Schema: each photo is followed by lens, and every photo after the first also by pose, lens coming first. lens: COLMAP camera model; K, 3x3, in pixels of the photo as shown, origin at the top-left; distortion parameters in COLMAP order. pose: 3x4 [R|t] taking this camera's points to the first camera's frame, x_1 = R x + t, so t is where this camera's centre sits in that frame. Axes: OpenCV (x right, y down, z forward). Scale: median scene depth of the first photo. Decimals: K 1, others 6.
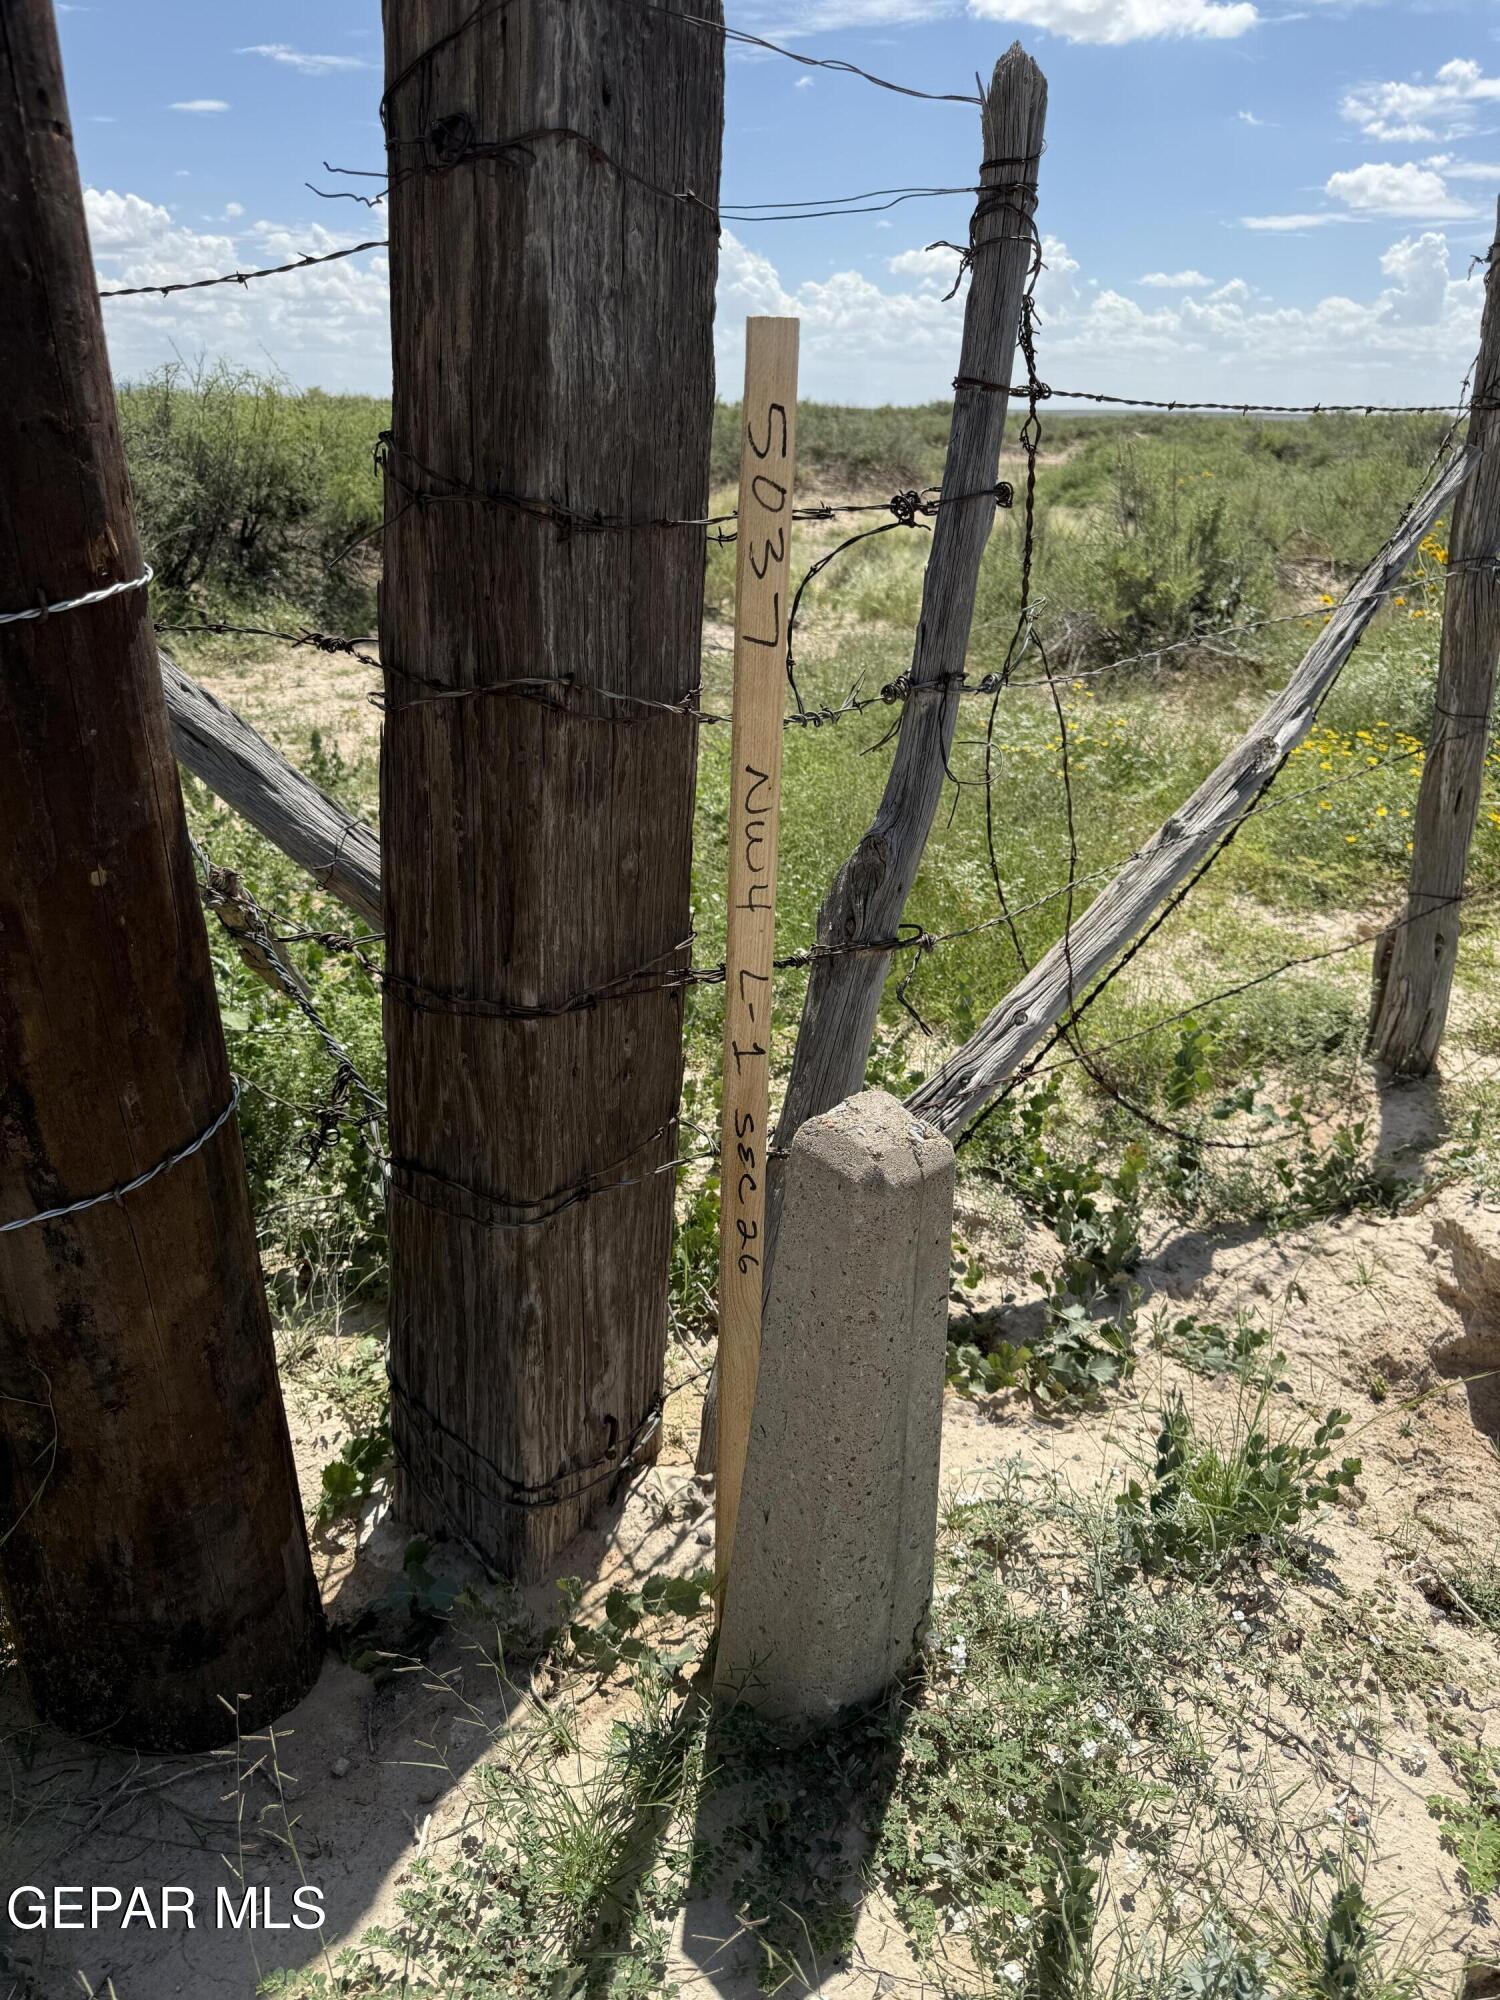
lens RADIAL K [[1431.5, 0, 750.0], [0, 1431.5, 1000.0], [0, 0, 1]] dist [-0.004618, -0.007663]
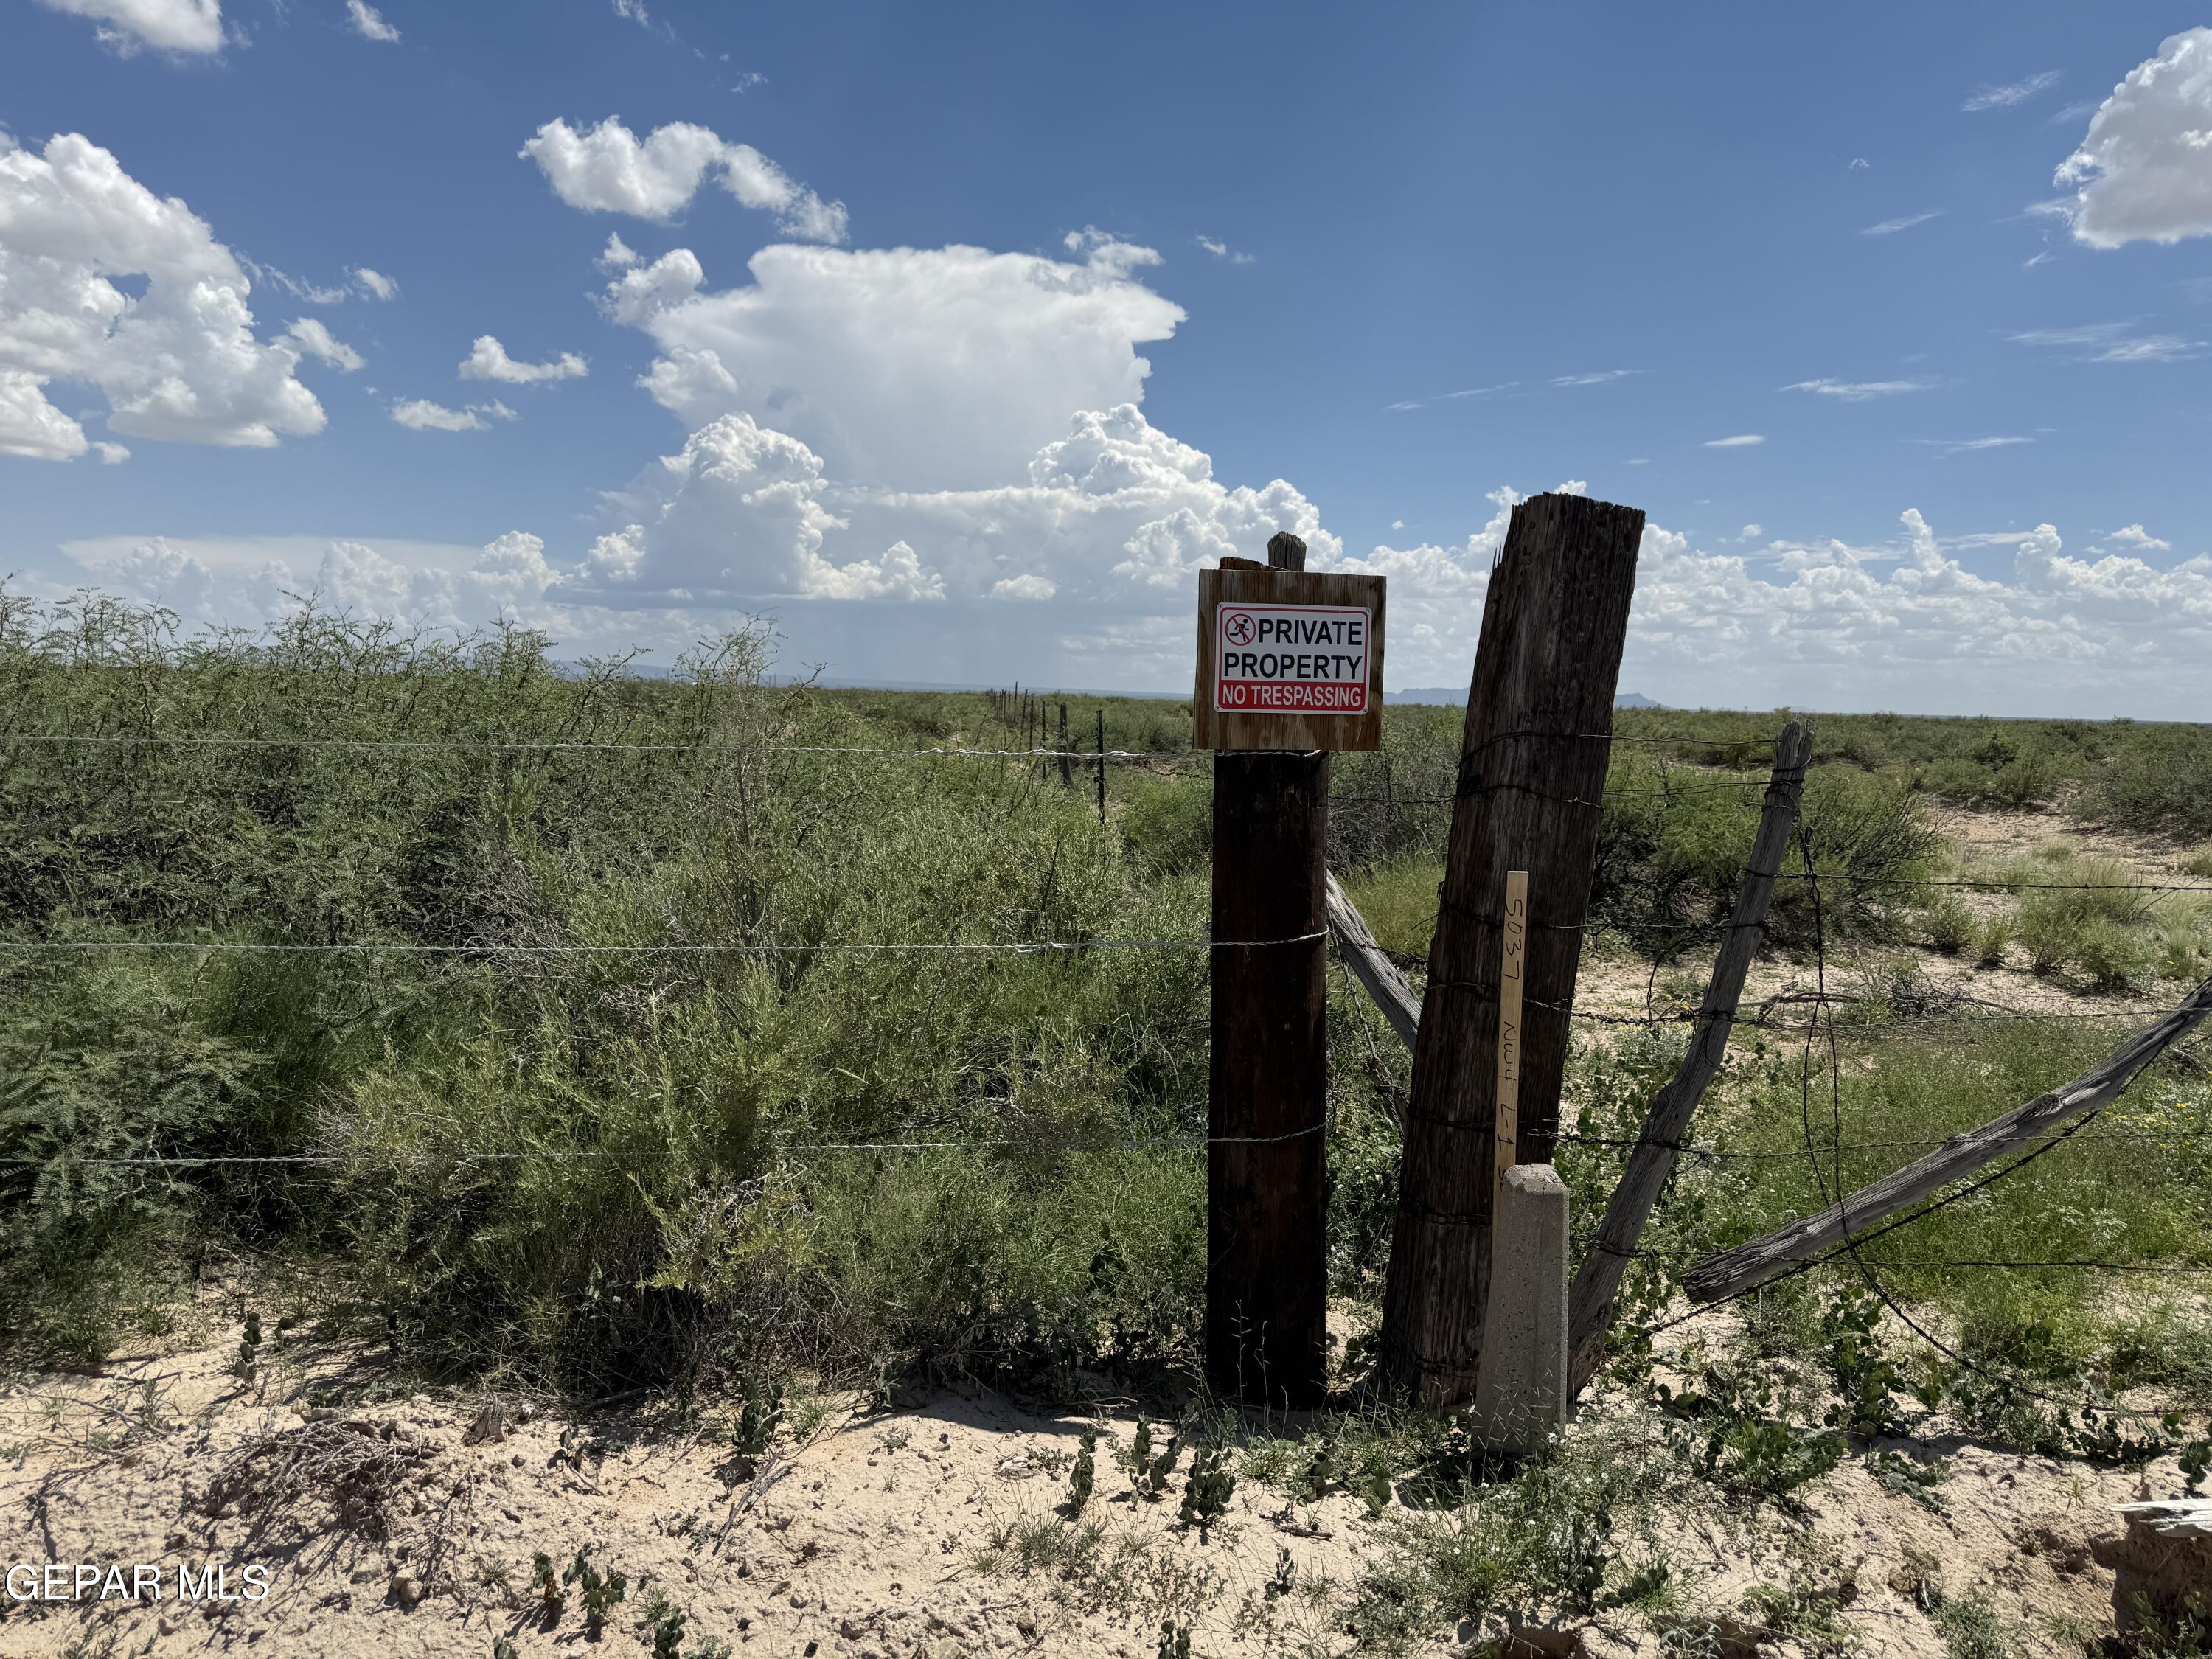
lens RADIAL K [[1583.3, 0, 1106.0], [0, 1583.3, 829.5], [0, 0, 1]] dist [-0.004618, -0.007663]
pose [[0.769021, 0.057928, -0.636593, 0.646371], [-0.255081, 0.940967, -0.222518, 0.172599], [0.586124, 0.333504, 0.738400, -0.873786]]
